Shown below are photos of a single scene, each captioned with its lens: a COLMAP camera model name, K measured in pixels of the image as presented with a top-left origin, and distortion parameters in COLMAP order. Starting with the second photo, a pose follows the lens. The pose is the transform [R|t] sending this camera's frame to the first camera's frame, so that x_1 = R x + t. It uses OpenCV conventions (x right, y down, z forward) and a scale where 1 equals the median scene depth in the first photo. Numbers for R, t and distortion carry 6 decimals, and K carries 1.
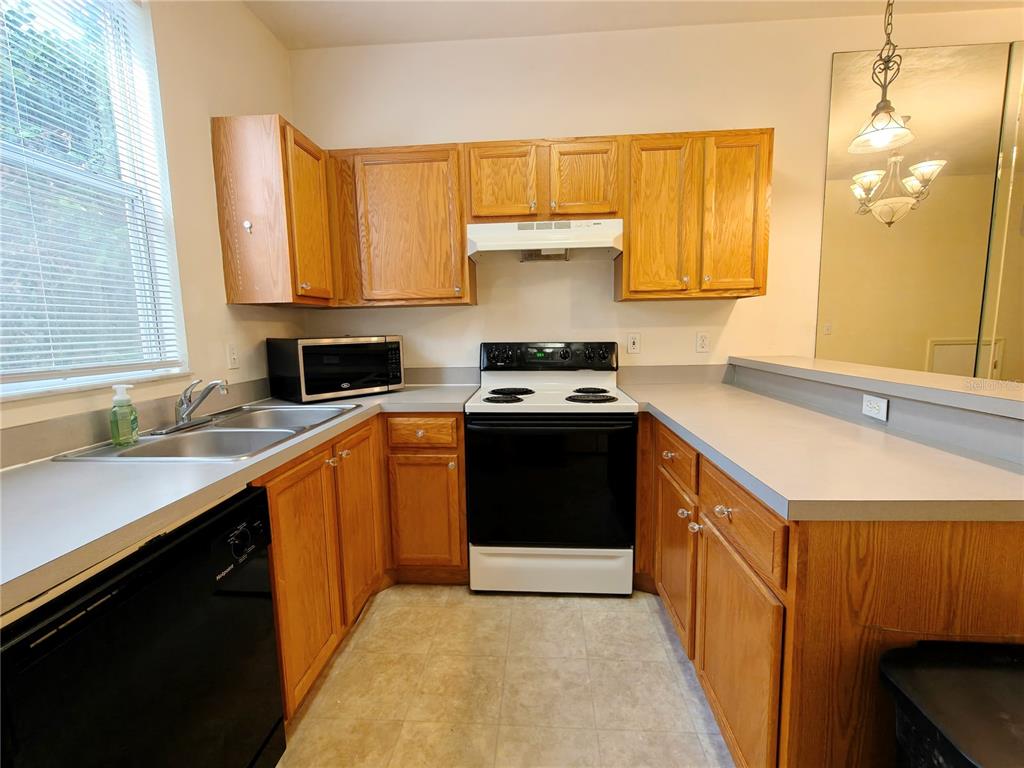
lens RADIAL K [[463.4, 0, 512.0], [0, 463.4, 384.0], [0, 0, 1]] dist [0.000771, 0.000721]
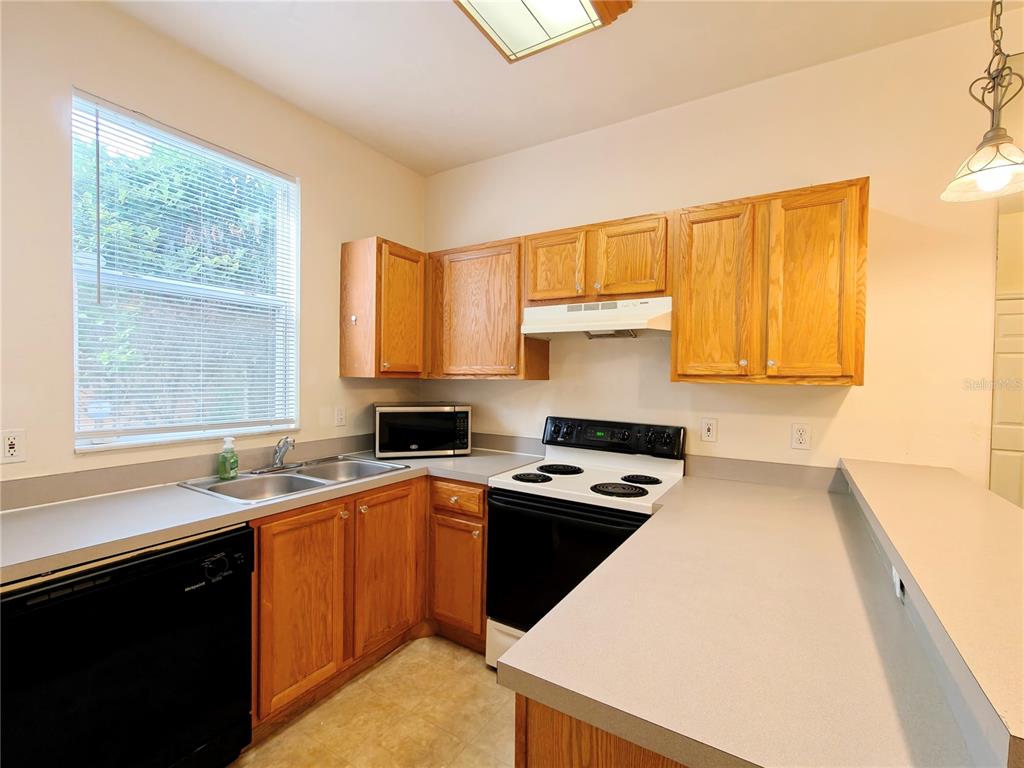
lens RADIAL K [[460.9, 0, 512.0], [0, 460.9, 384.0], [0, 0, 1]] dist [-0.000495, 0.000629]
pose [[0.881821, 0.040891, -0.469807, 0.404458], [-0.090254, 0.992452, -0.083025, -0.081453], [0.462866, 0.115616, 0.878856, 0.070798]]
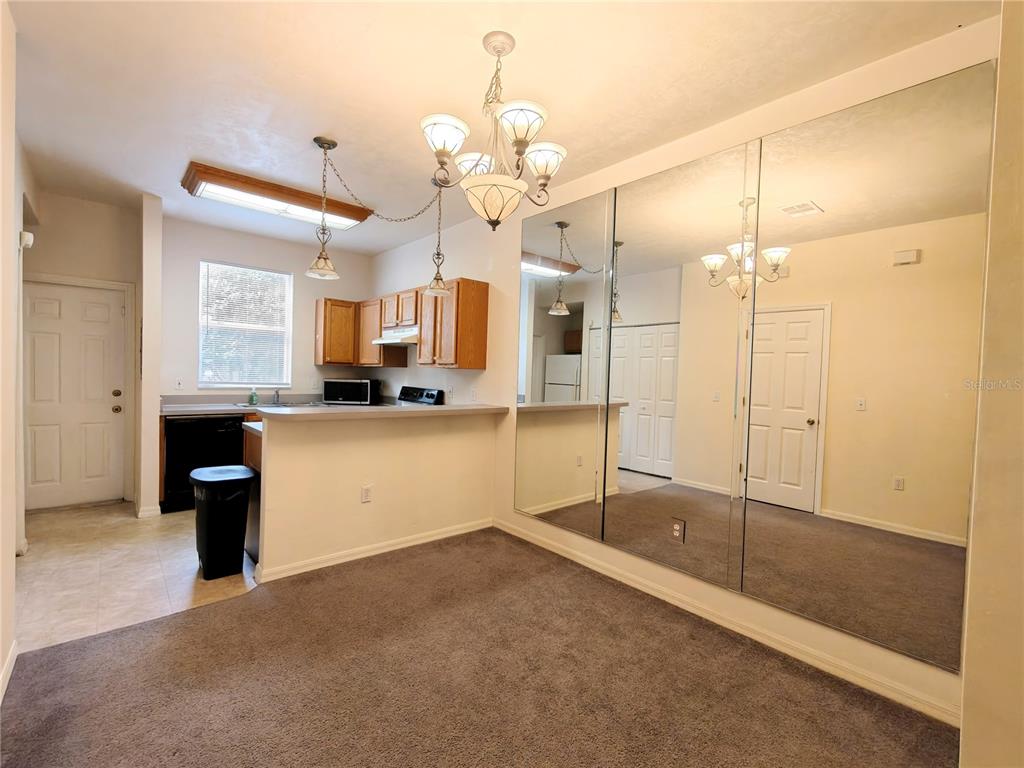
lens RADIAL K [[460.9, 0, 512.0], [0, 460.9, 384.0], [0, 0, 1]] dist [-0.000495, 0.000629]
pose [[0.703614, 0.058578, -0.708164, 1.970306], [-0.129692, 0.990443, -0.046931, -0.077838], [0.698647, 0.124865, 0.704487, -0.075843]]
